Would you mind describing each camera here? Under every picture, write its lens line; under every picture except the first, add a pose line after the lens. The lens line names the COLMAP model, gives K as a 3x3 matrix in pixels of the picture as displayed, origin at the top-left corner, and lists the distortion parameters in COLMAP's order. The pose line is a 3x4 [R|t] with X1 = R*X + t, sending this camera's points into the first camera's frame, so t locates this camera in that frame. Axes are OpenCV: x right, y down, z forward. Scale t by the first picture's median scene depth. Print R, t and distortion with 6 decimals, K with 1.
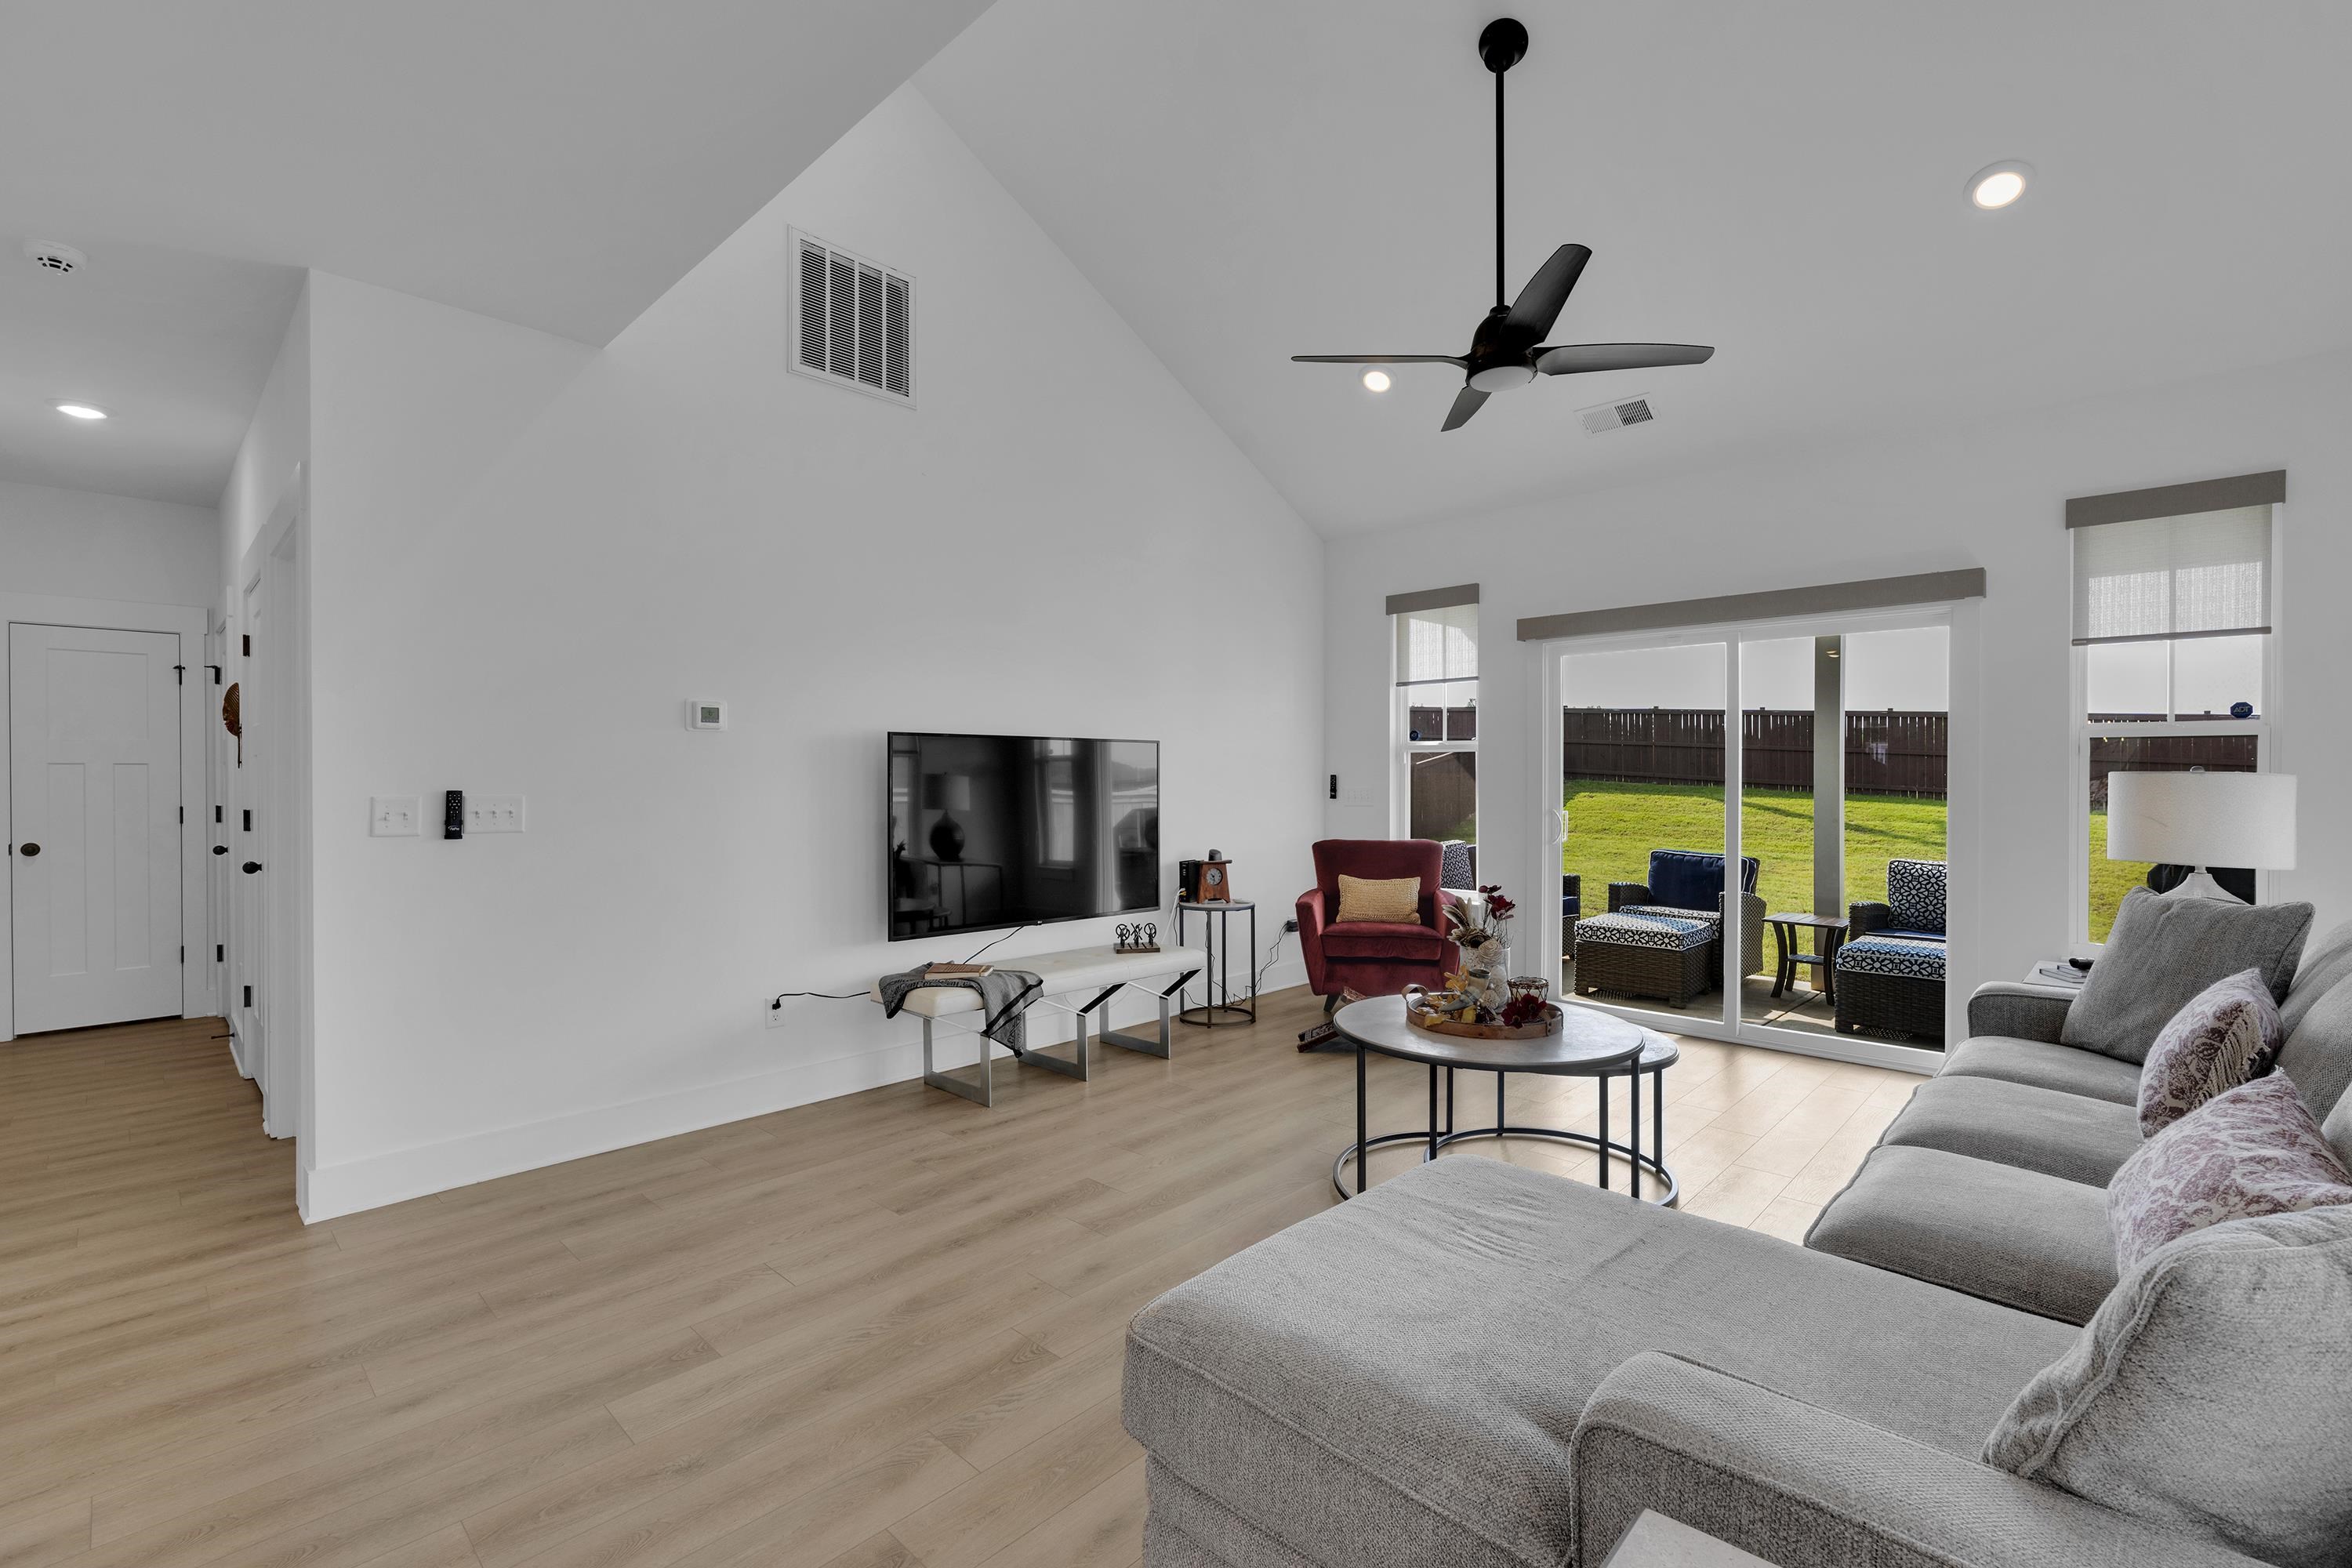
lens RADIAL K [[1040.3, 0, 1173.1], [0, 1040.3, 784.1], [0, 0, 1]] dist [-0.002048, -0.000122]
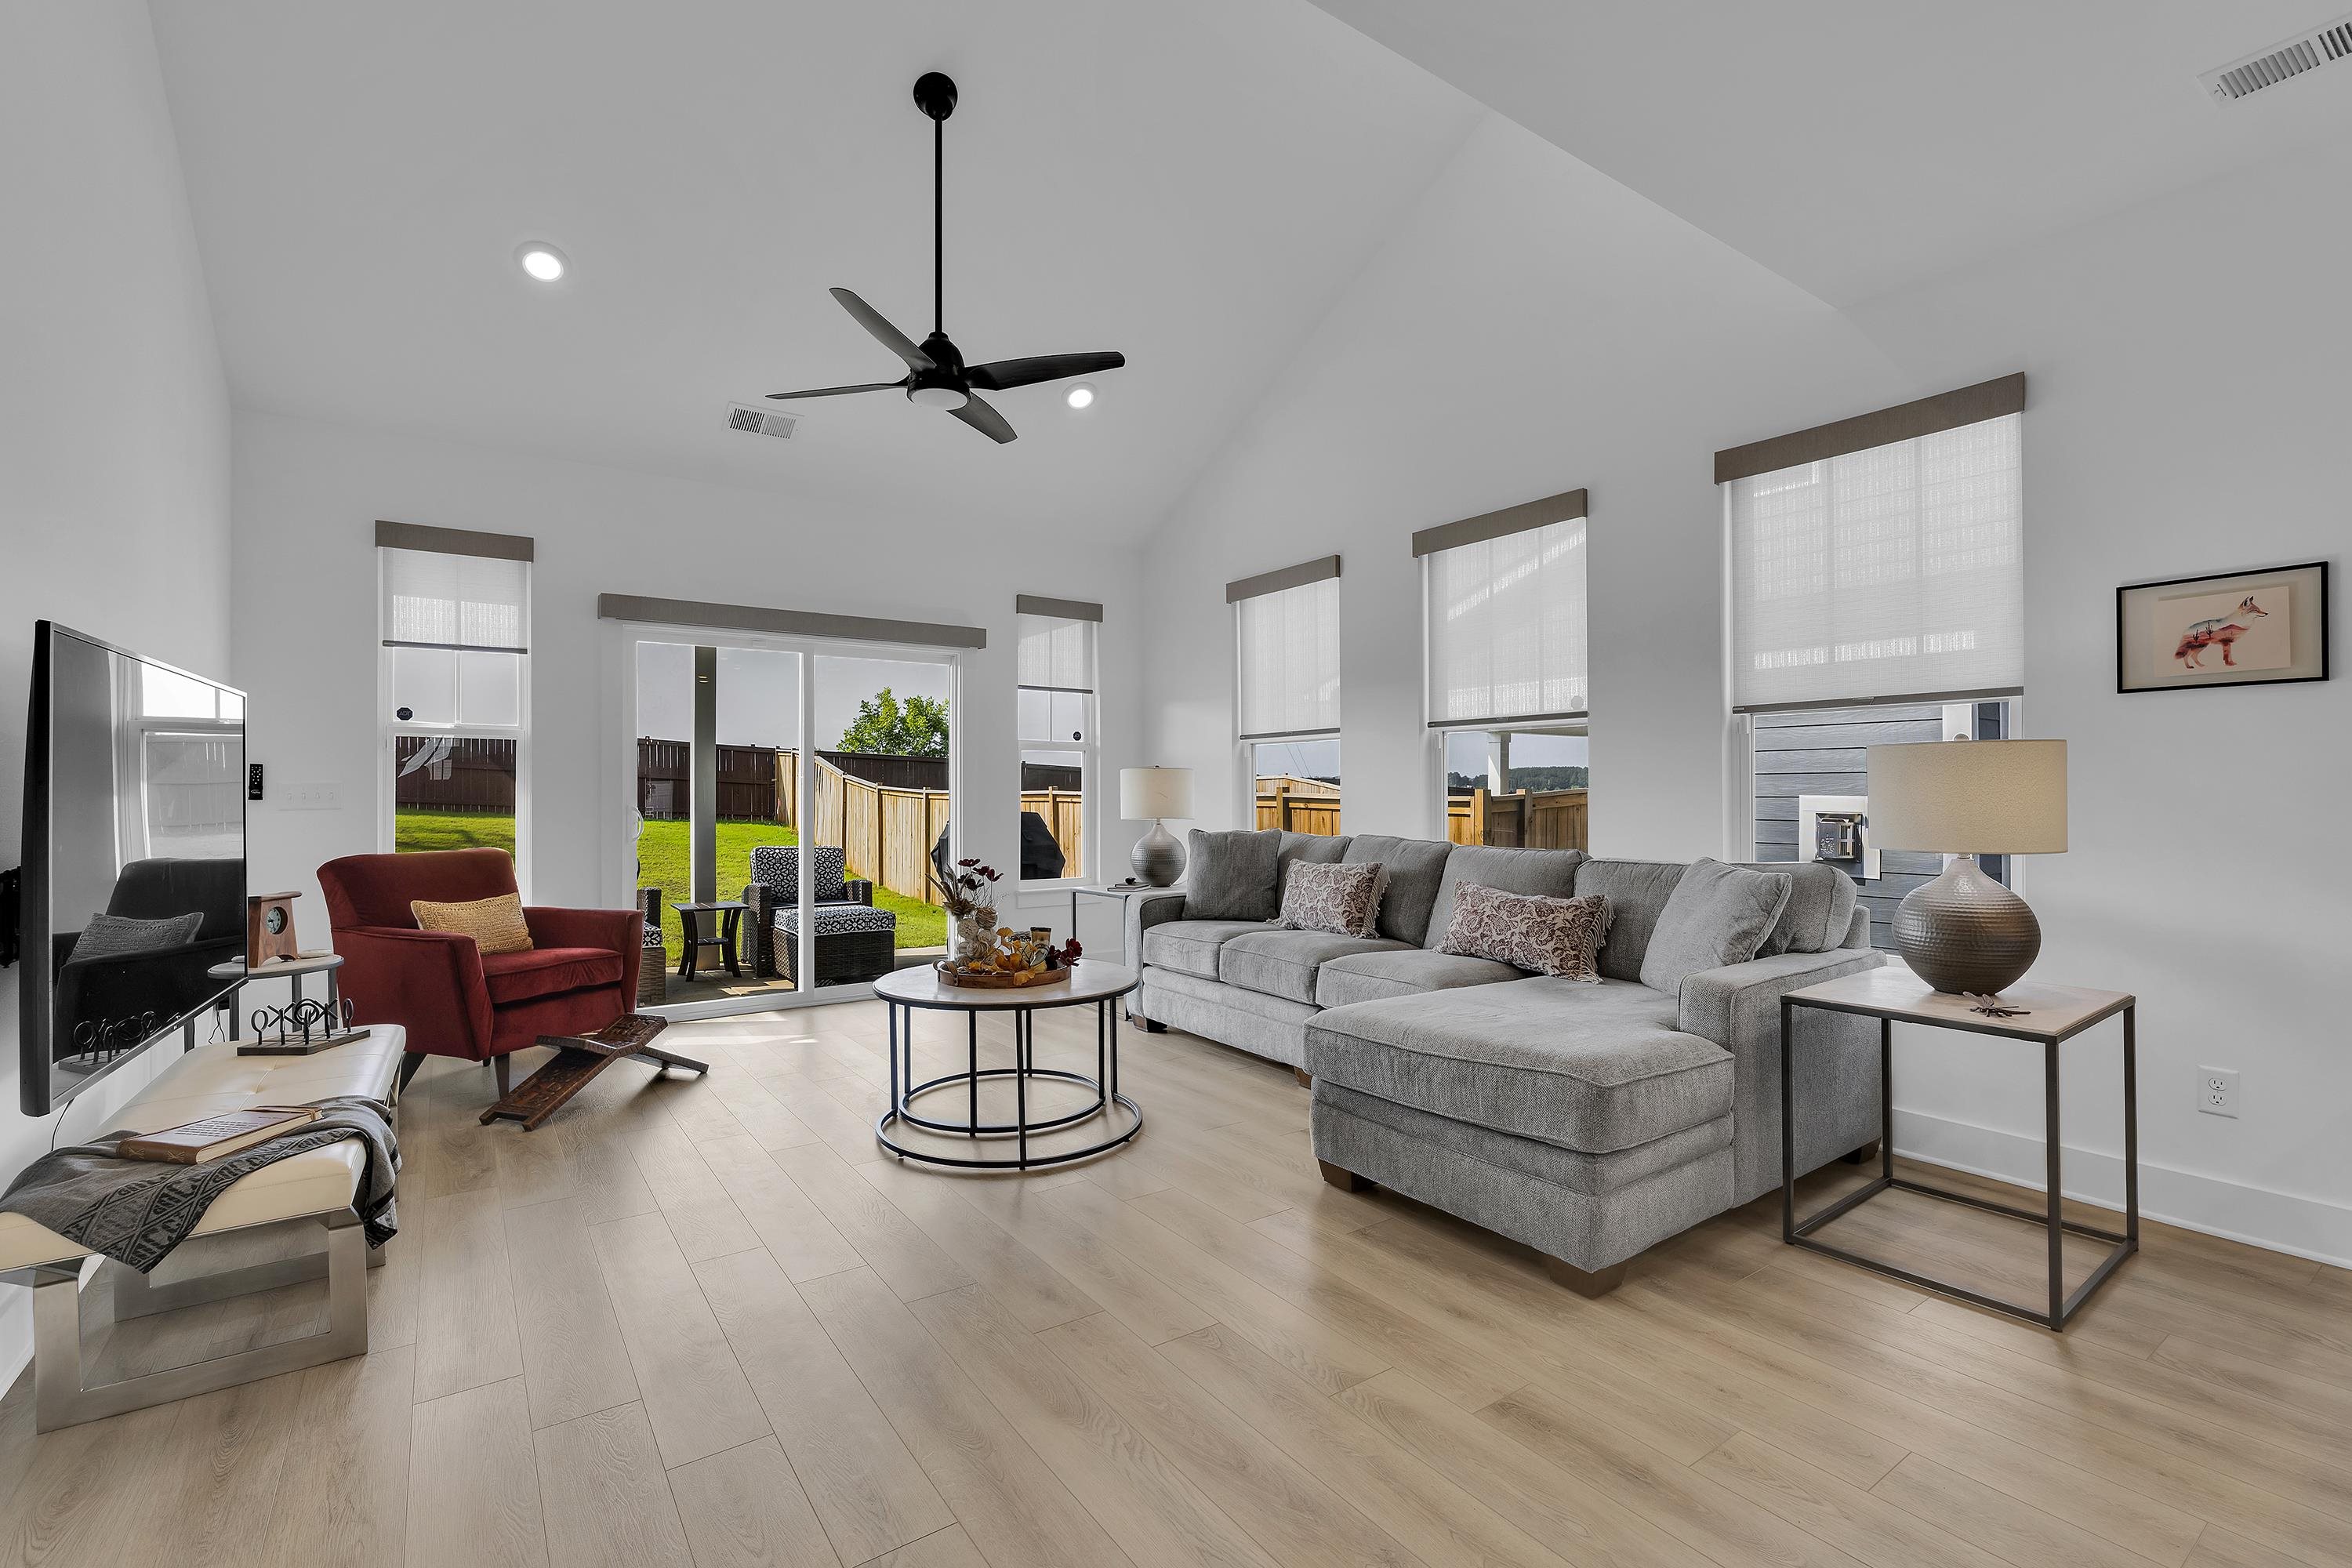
lens RADIAL K [[1040.3, 0, 1174.5], [0, 1040.3, 781.5], [0, 0, 1]] dist [-0.002048, -0.000122]
pose [[0.189019, -0.005149, 0.981960, -0.460107], [0.003264, 0.999984, 0.004615, 0.001593], [-0.981968, 0.002333, 0.189033, 0.344059]]
